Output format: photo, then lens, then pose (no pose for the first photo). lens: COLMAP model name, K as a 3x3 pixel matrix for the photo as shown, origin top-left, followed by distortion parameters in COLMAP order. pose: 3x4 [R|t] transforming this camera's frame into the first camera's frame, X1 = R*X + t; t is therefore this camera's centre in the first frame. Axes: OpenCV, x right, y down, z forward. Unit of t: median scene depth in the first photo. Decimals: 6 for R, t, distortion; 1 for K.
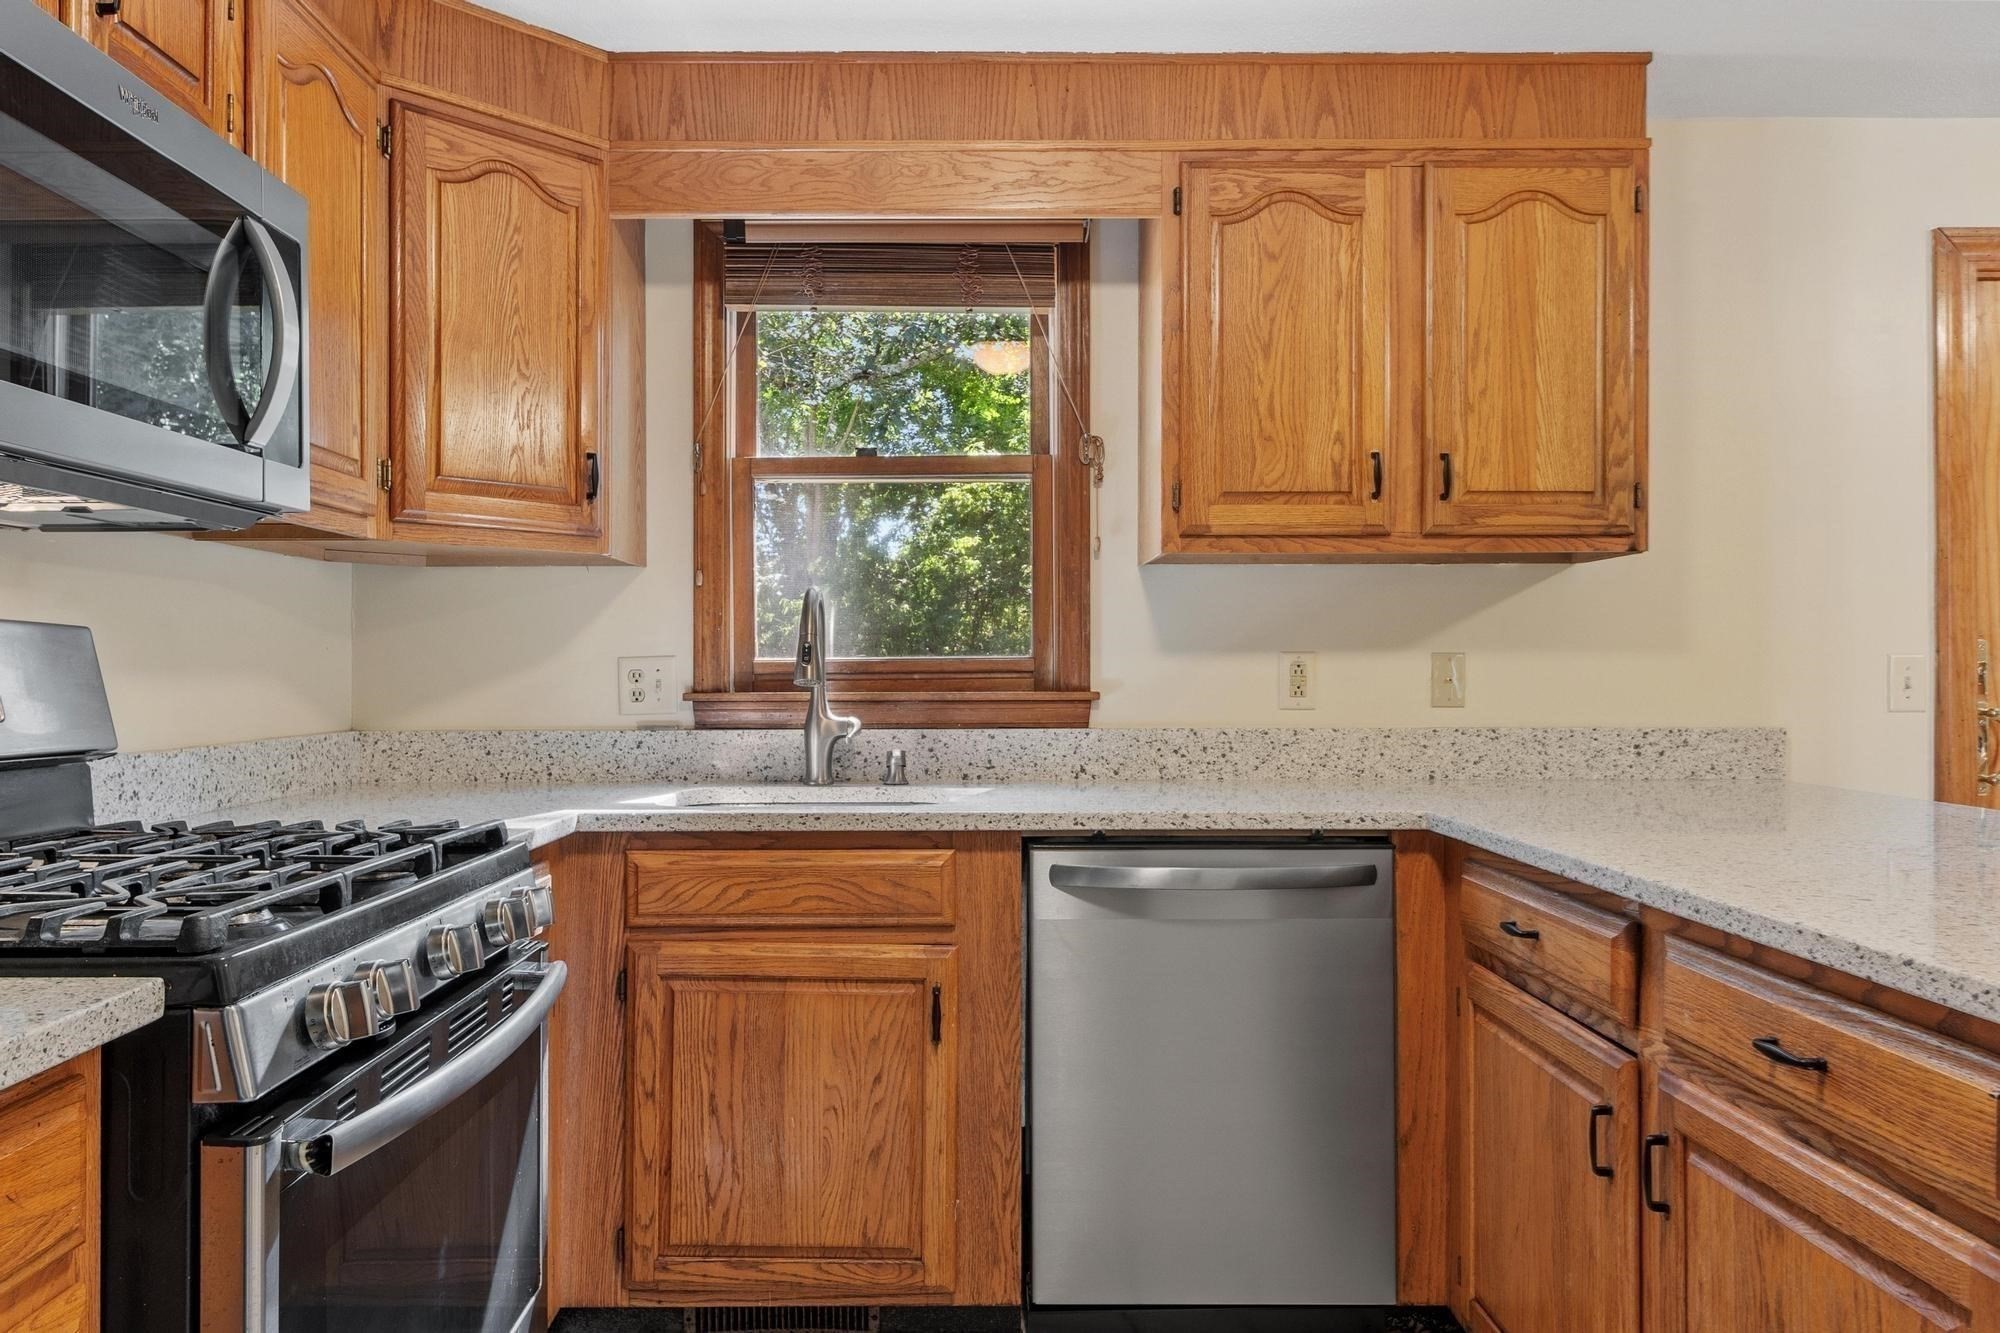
lens RADIAL K [[1401.3, 0, 963.6], [0, 1401.3, 661.6], [0, 0, 1]] dist [0.007876, -0.007344]
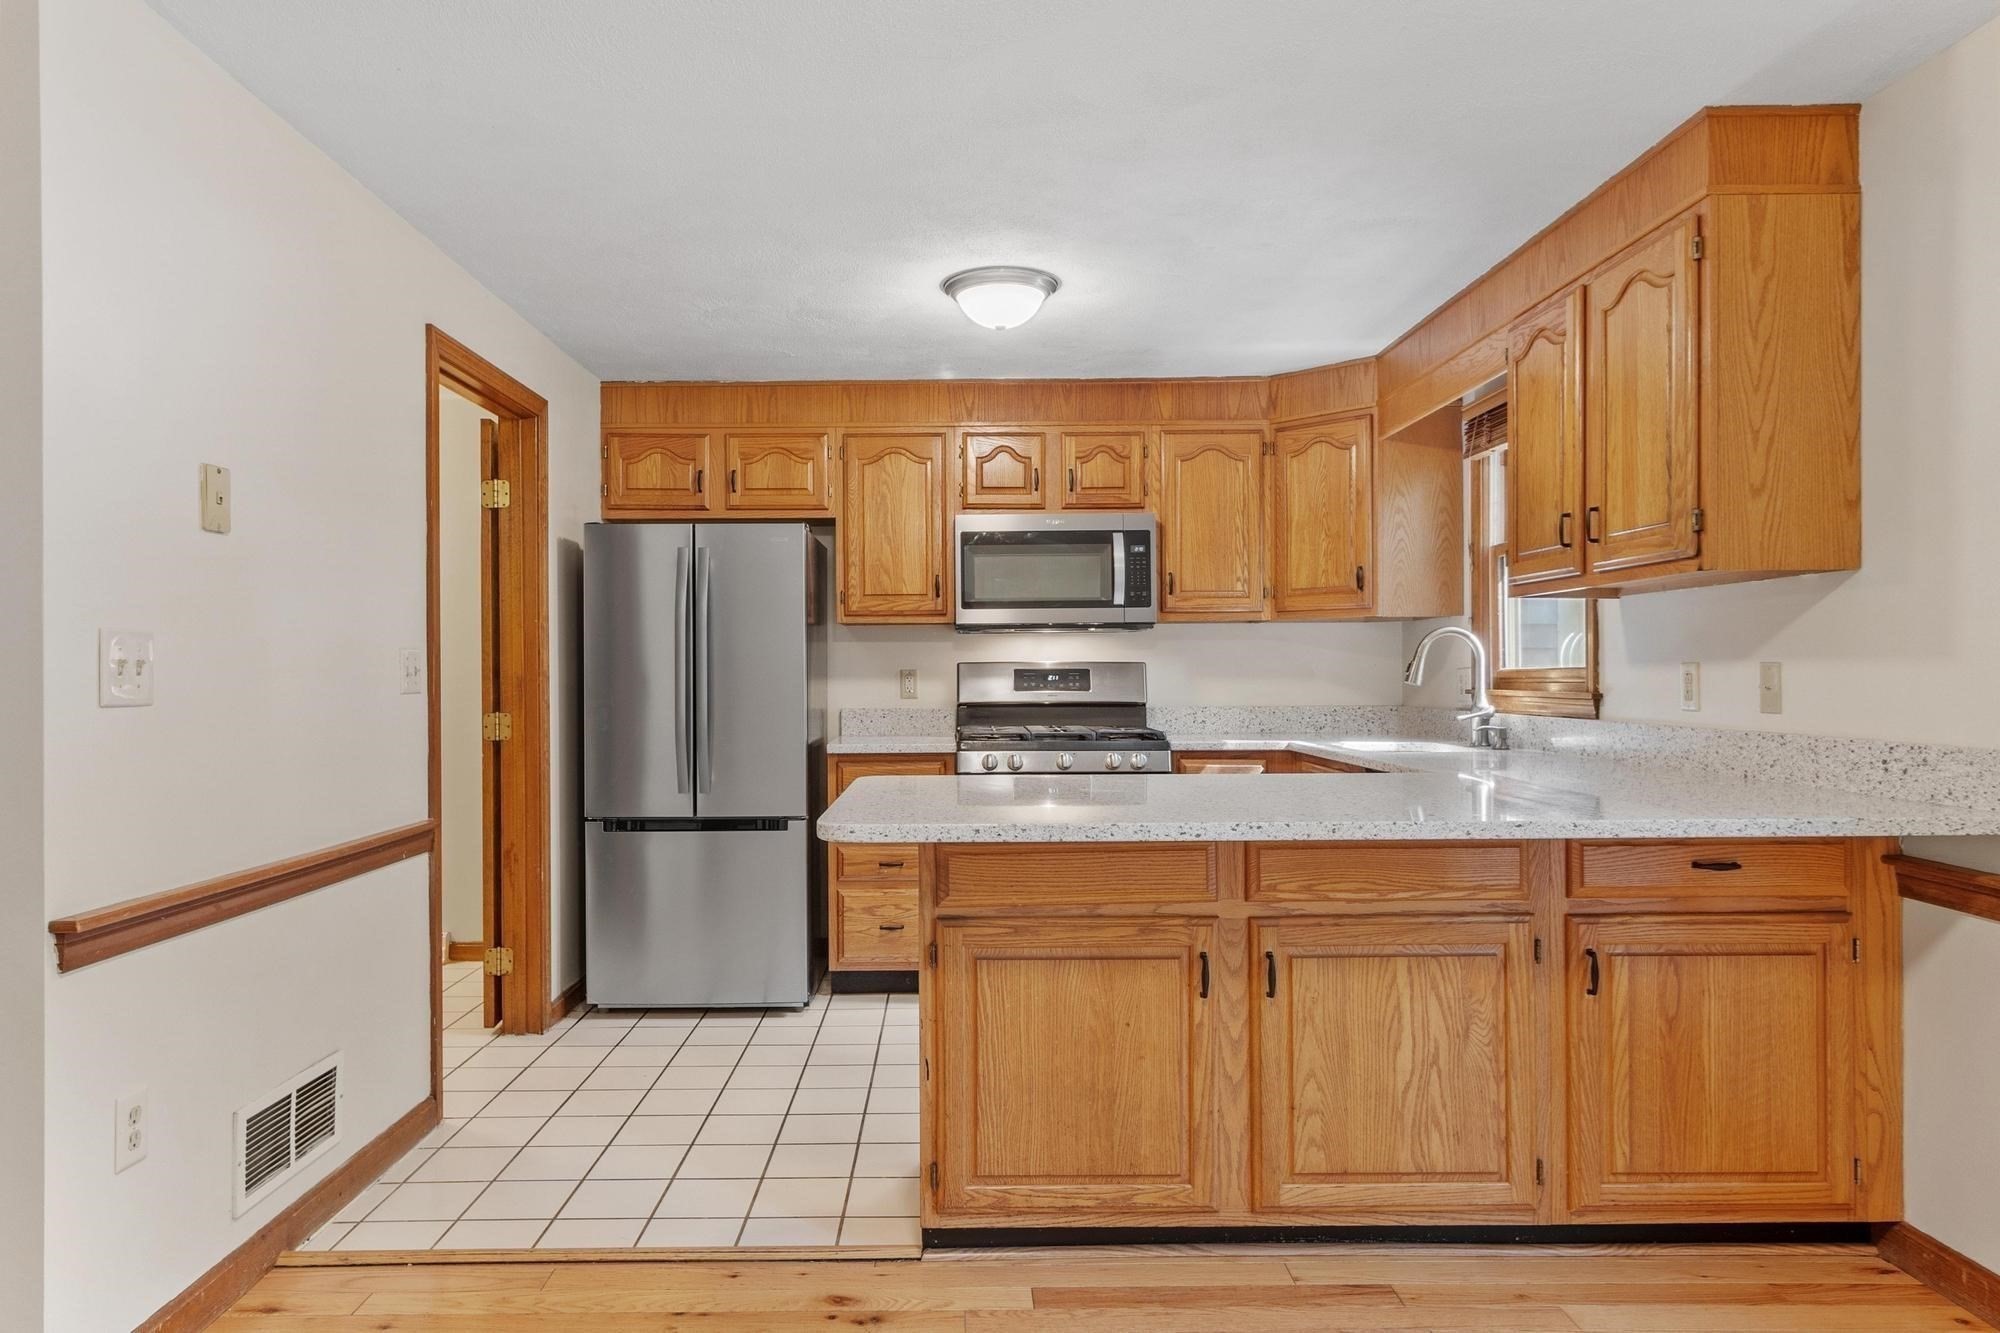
lens RADIAL K [[1266.4, 0, 892.7], [0, 1266.4, 674.4], [0, 0, 1]] dist [0.008433, -0.000406]
pose [[-0.062721, 0.002894, -0.998027, 1.523615], [0.010364, 0.999944, 0.002249, -0.007061], [0.997977, -0.010203, -0.062748, 0.441493]]
